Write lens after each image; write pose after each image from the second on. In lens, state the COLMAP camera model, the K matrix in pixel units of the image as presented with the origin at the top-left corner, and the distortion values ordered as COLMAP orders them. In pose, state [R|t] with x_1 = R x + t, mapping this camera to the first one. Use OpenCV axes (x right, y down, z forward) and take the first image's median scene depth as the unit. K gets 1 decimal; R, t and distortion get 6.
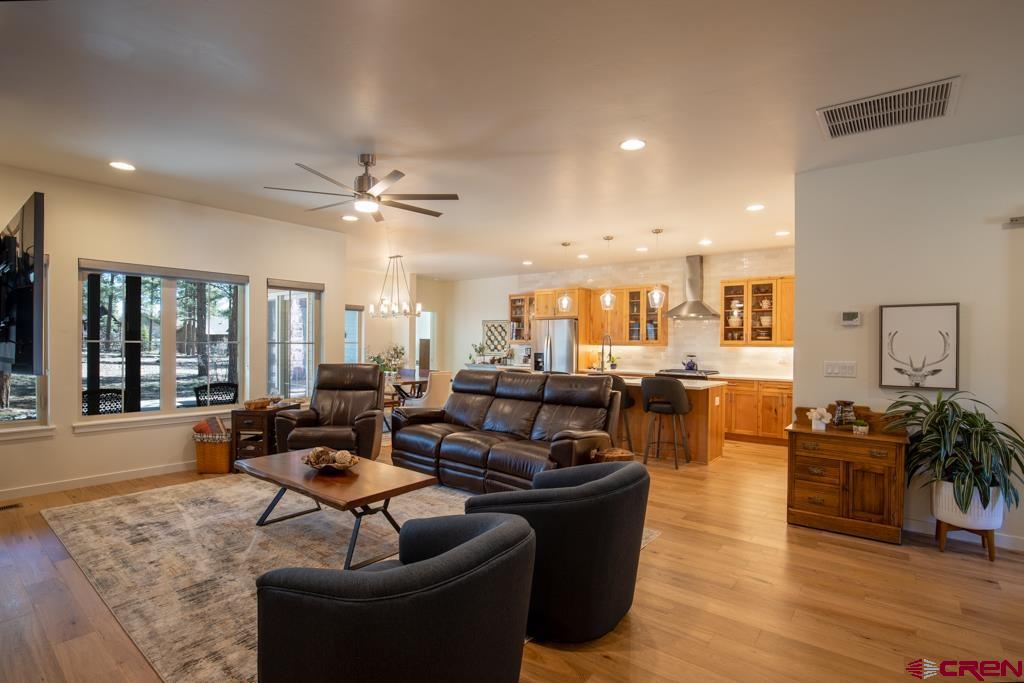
lens RADIAL K [[495.6, 0, 540.7], [0, 495.6, 345.6], [0, 0, 1]] dist [-0.020772, -0.000108]
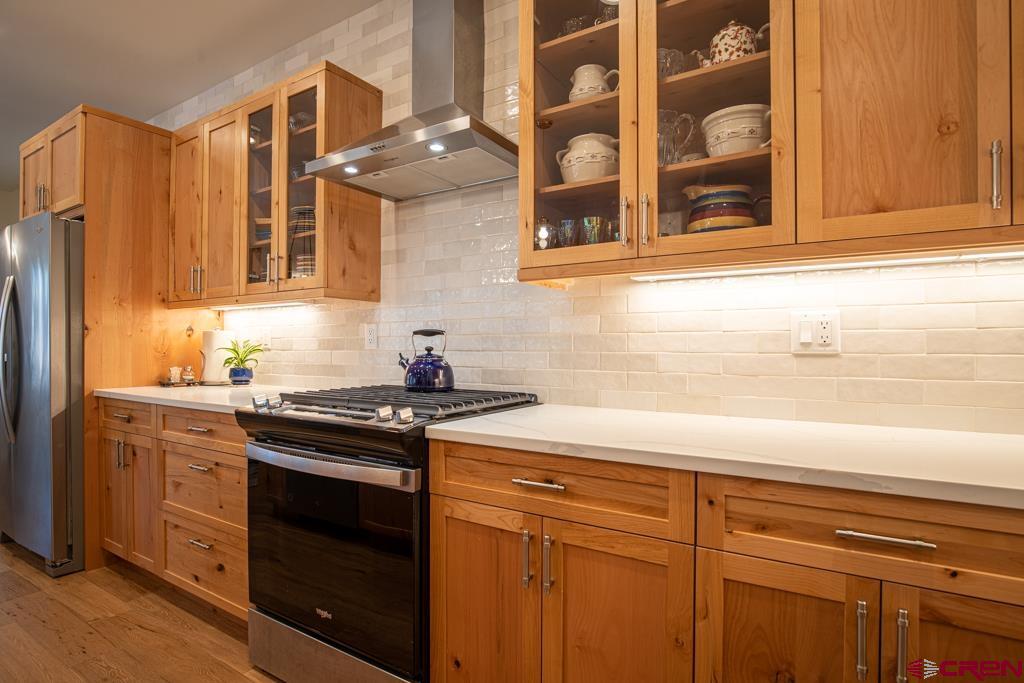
lens RADIAL K [[514.0, 0, 507.8], [0, 514.0, 351.9], [0, 0, 1]] dist [-0.013772, 0.000336]
pose [[0.998487, -0.013940, 0.053200, 0.314310], [0.013548, 0.999878, 0.007727, 0.027810], [-0.053301, -0.006995, 0.998554, 0.708405]]
